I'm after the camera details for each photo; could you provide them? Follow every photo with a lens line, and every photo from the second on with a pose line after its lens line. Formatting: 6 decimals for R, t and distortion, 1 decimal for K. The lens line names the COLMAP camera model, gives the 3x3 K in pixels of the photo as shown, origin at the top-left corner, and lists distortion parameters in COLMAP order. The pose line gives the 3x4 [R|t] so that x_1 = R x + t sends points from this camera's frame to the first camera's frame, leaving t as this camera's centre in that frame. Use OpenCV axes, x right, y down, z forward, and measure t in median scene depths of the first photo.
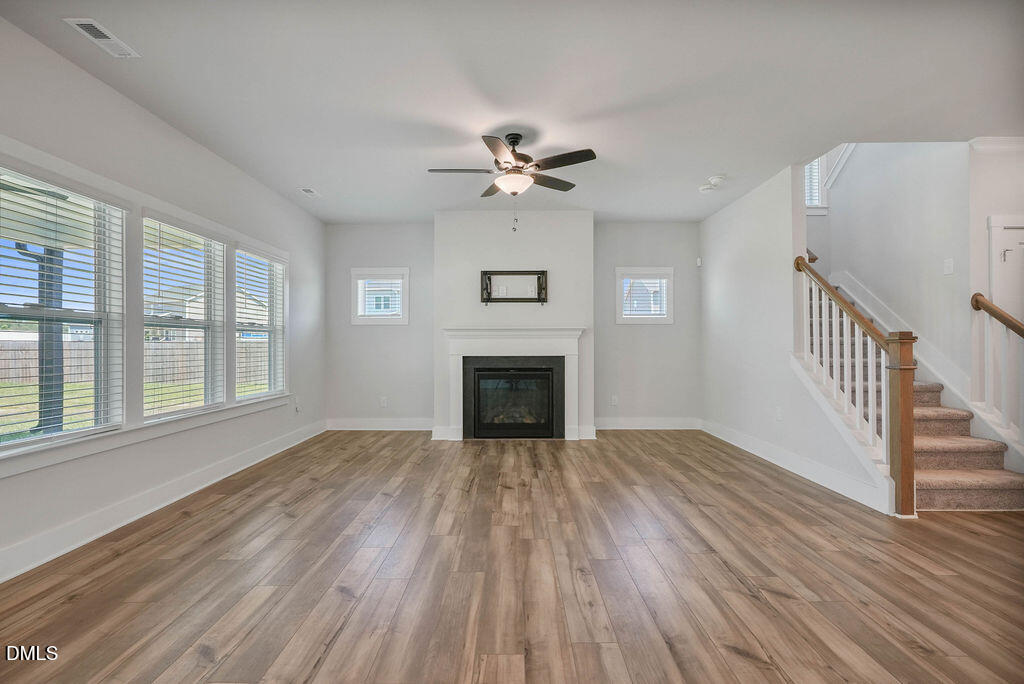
lens RADIAL K [[465.2, 0, 512.4], [0, 465.2, 340.8], [0, 0, 1]] dist [-0.007447, 0.002017]
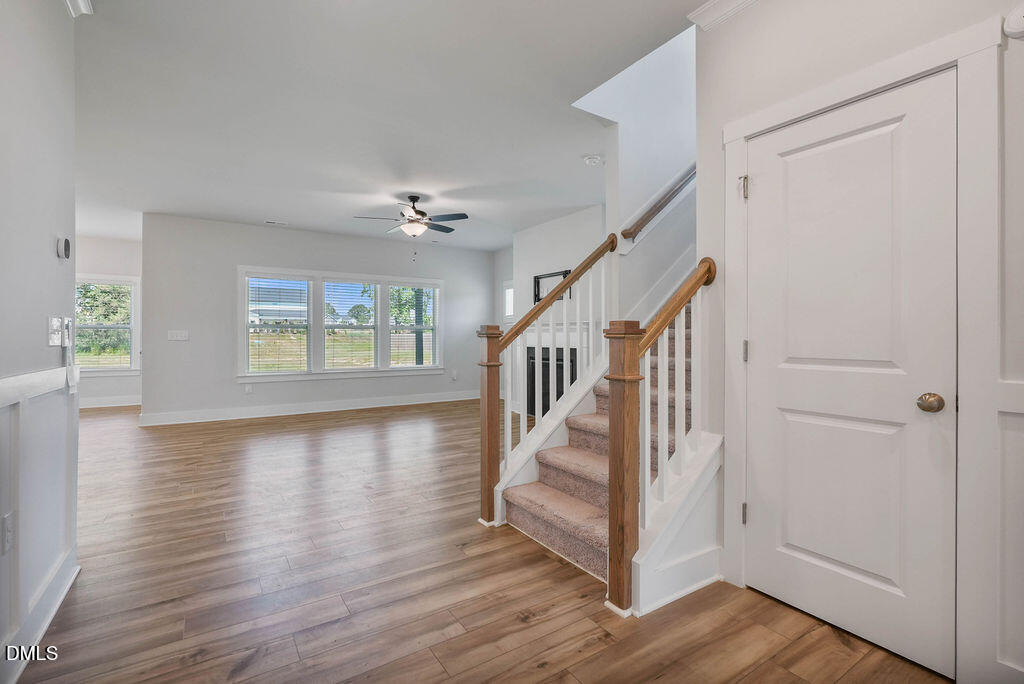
lens RADIAL K [[465.2, 0, 503.7], [0, 465.2, 337.8], [0, 0, 1]] dist [-0.007447, 0.002017]
pose [[0.537909, 0.004314, -0.842992, 1.275051], [0.005509, 0.999948, 0.008633, -0.002433], [0.842985, -0.009288, 0.537857, 0.398167]]
